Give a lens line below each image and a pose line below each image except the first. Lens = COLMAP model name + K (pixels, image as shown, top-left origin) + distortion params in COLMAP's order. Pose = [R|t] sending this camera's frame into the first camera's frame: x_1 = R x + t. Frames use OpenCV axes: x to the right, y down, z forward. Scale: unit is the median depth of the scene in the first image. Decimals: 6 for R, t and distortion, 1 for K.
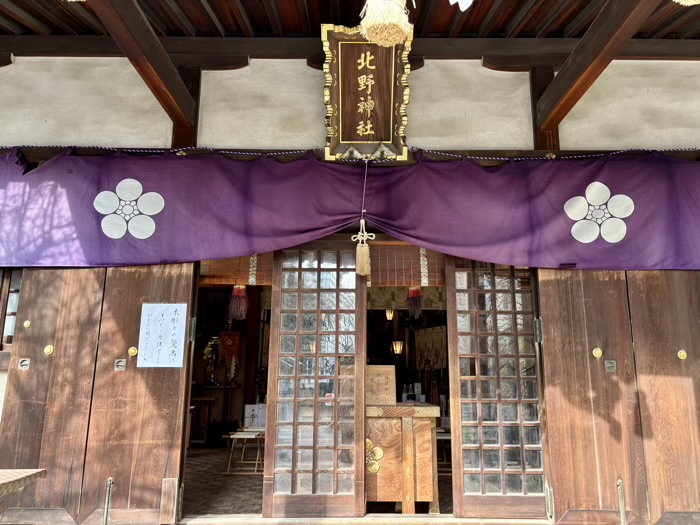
lens RADIAL K [[528.8, 0, 352.4], [0, 528.8, 267.2], [0, 0, 1]] dist [0.058861, -0.056060]
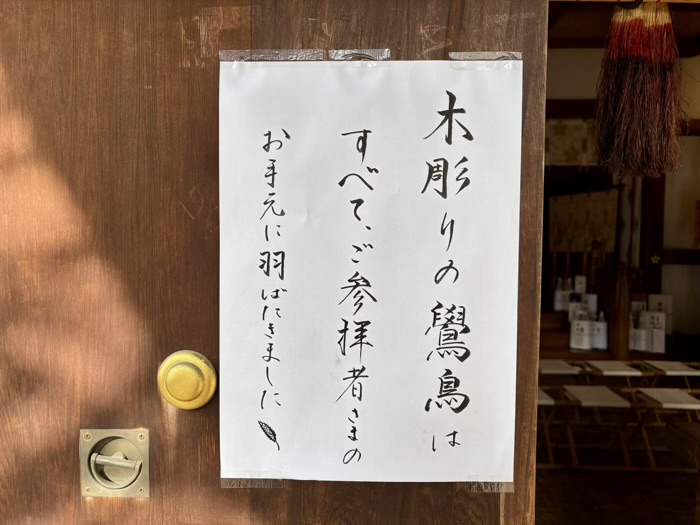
lens RADIAL K [[528.8, 0, 346.7], [0, 528.8, 260.3], [0, 0, 1]] dist [0.058861, -0.056060]
pose [[0.998700, 0.004500, -0.050772, -0.355882], [0.007818, 0.970787, 0.239814, 0.087662], [0.050368, -0.239899, 0.969490, 0.857208]]
